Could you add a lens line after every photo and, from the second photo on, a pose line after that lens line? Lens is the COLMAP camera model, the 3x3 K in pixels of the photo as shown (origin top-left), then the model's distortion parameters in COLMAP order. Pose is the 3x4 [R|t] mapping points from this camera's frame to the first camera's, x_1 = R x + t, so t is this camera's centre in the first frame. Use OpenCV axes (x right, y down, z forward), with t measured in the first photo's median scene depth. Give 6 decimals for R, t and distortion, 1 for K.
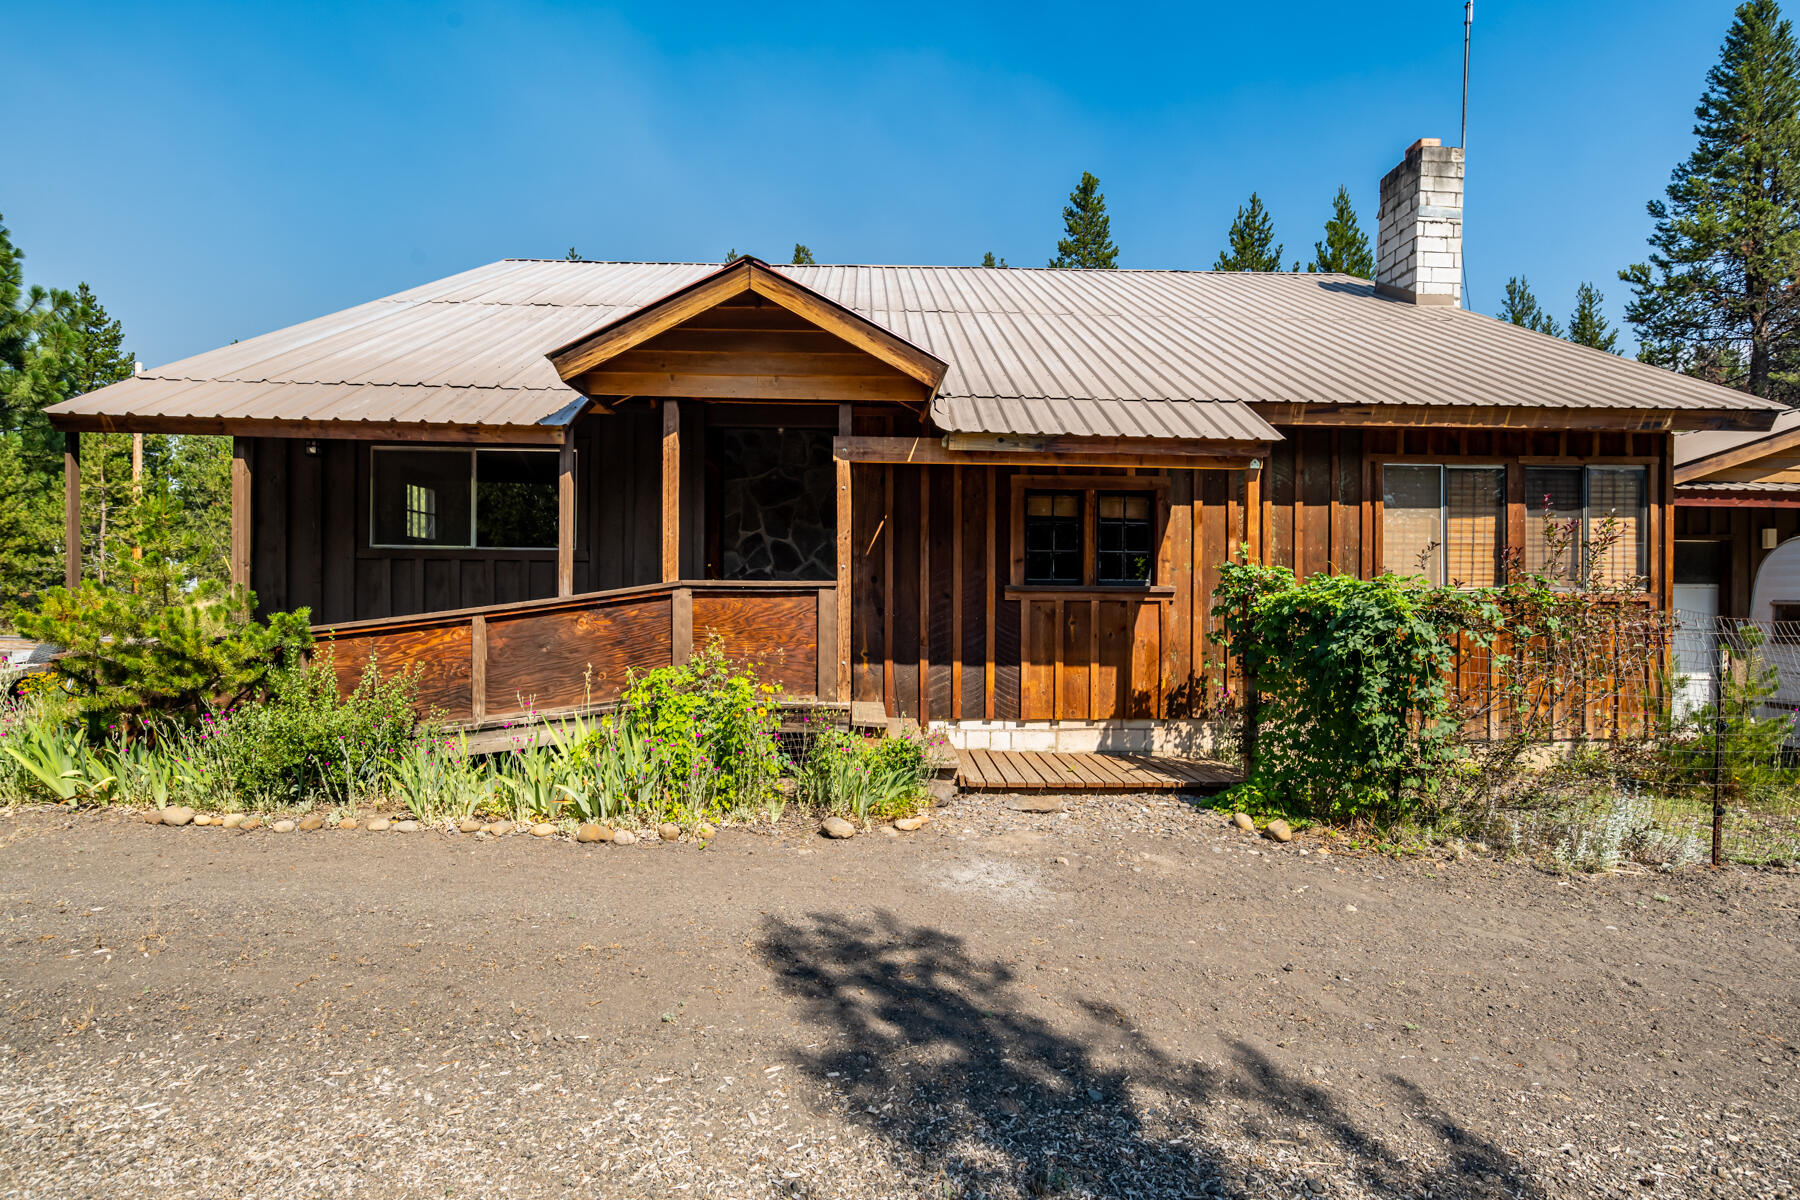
lens RADIAL K [[909.0, 0, 903.8], [0, 909.0, 601.0], [0, 0, 1]] dist [-0.018958, 0.009248]
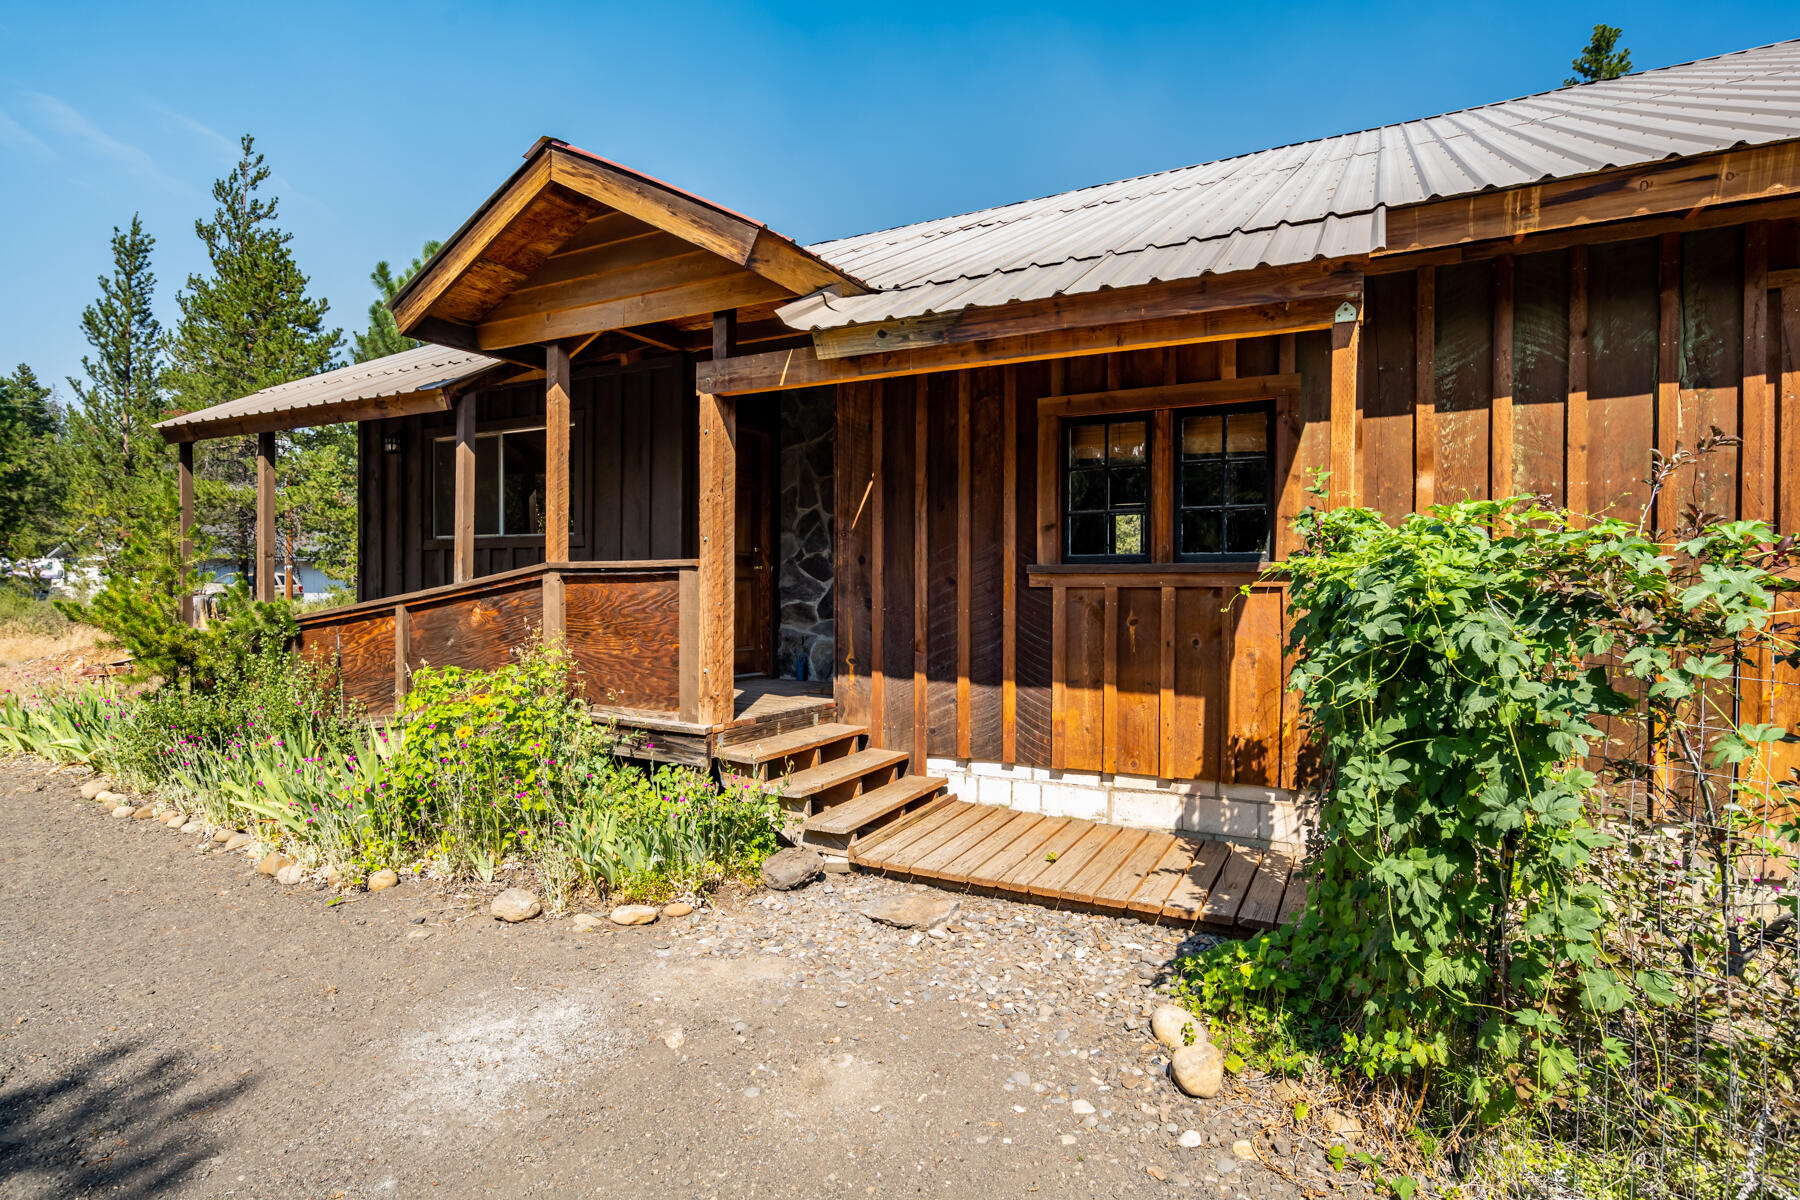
lens RADIAL K [[909.0, 0, 903.8], [0, 909.0, 601.0], [0, 0, 1]] dist [-0.018958, 0.009248]
pose [[0.866707, 0.001418, -0.498816, 0.365773], [-0.002745, 0.999994, -0.001927, 0.010740], [0.498811, 0.003039, 0.866706, 0.374947]]
